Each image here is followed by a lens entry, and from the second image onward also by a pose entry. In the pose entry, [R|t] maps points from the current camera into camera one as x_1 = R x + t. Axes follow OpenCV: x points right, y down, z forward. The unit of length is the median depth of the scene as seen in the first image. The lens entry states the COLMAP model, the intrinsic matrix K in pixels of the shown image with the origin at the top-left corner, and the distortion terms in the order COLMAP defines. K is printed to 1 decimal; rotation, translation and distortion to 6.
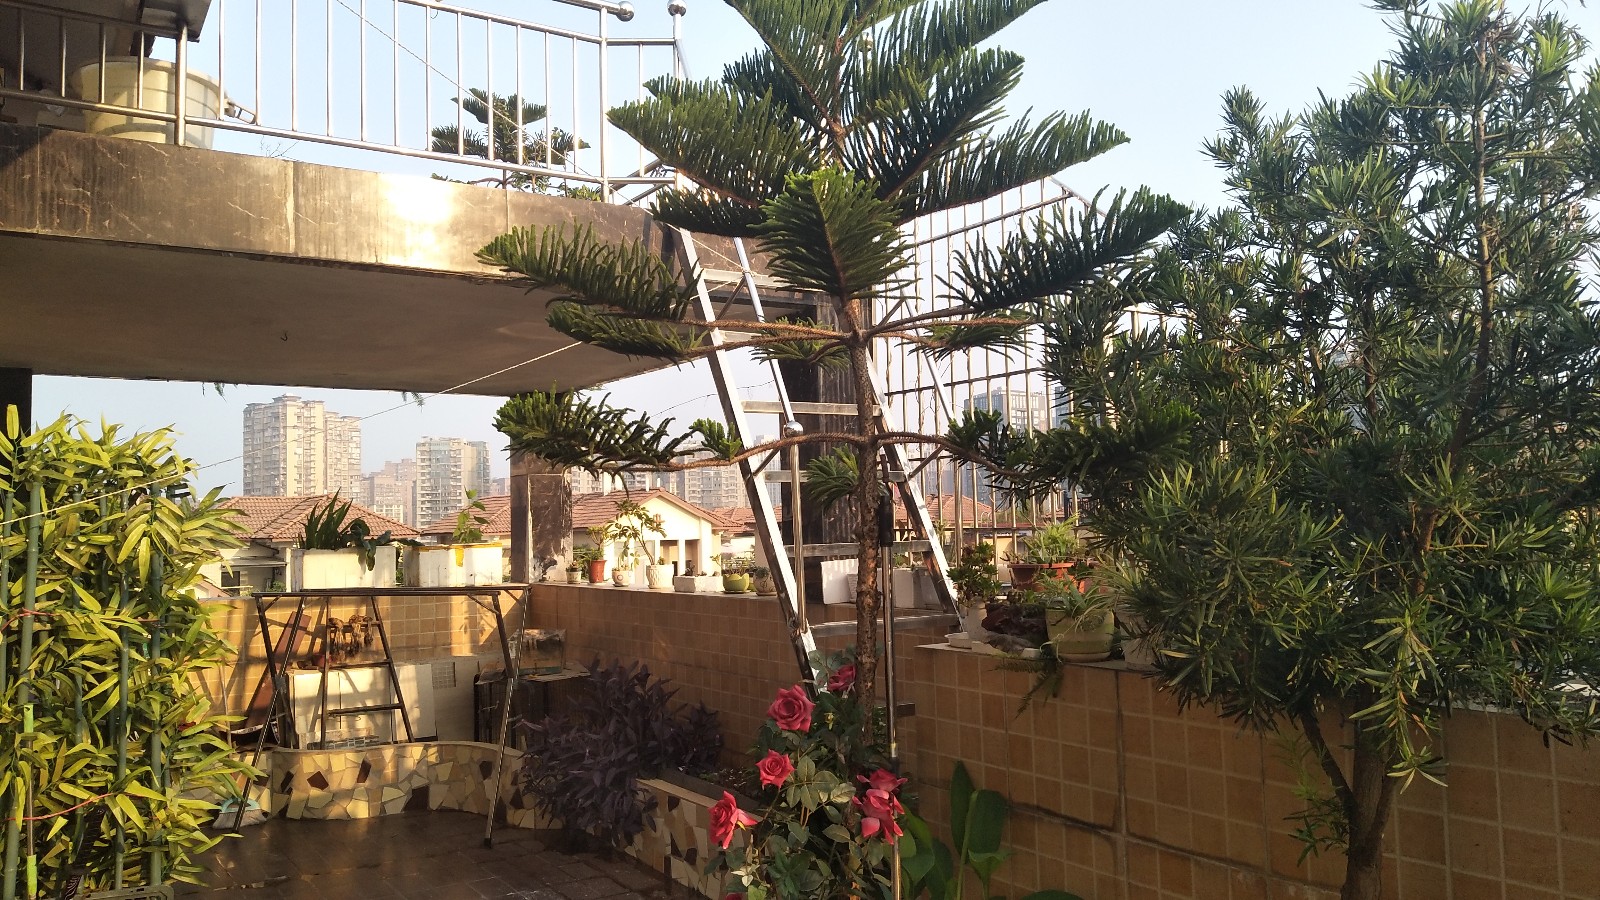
lens RADIAL K [[1189.6, 0, 794.4], [0, 1189.6, 445.1], [0, 0, 1]] dist [0.091900, -0.137179]
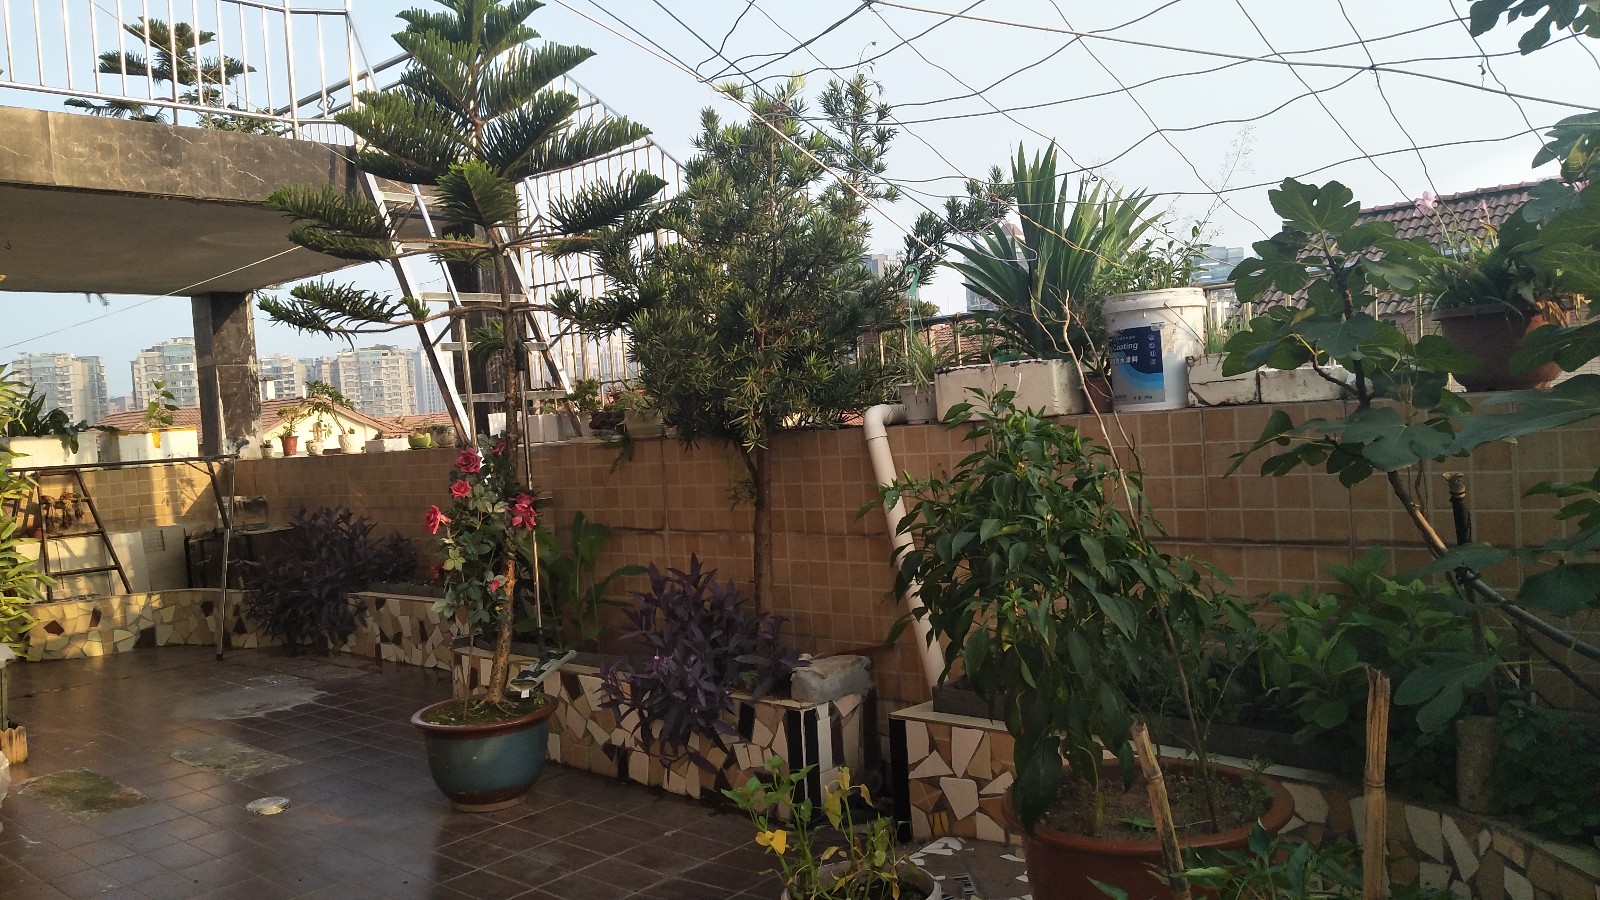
lens RADIAL K [[1189.6, 0, 794.4], [0, 1189.6, 445.1], [0, 0, 1]] dist [0.091900, -0.137179]
pose [[0.963406, -0.051518, 0.263048, -0.001125], [0.029470, 0.995765, 0.087089, 0.024753], [-0.266420, -0.076151, 0.960844, -0.364381]]
